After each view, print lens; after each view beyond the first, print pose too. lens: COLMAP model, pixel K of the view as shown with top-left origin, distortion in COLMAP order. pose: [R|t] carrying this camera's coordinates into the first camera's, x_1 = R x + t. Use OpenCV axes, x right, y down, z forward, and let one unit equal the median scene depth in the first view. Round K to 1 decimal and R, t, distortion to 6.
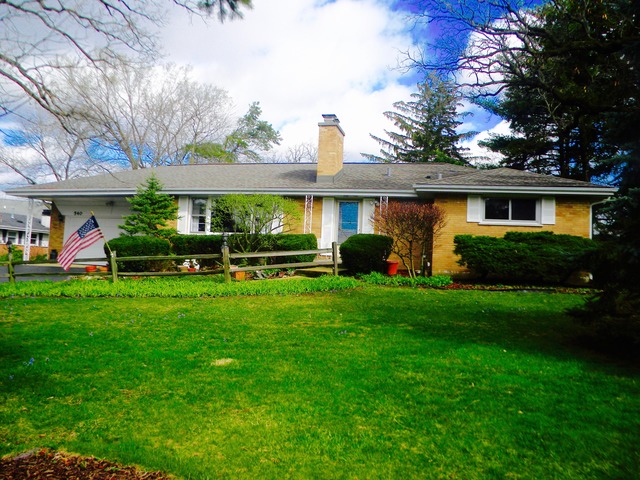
lens RADIAL K [[571.2, 0, 320.0], [0, 571.2, 240.0], [0, 0, 1]] dist [-0.091664, 0.014335]
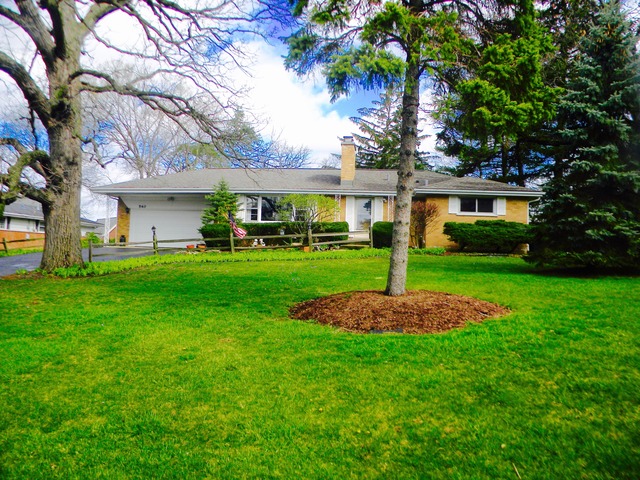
lens RADIAL K [[571.2, 0, 320.0], [0, 571.2, 240.0], [0, 0, 1]] dist [-0.091664, 0.014335]
pose [[0.993300, -0.005832, 0.115416, -0.240004], [0.003654, 0.999811, 0.019071, 0.008148], [-0.115506, -0.018522, 0.993134, -0.430792]]
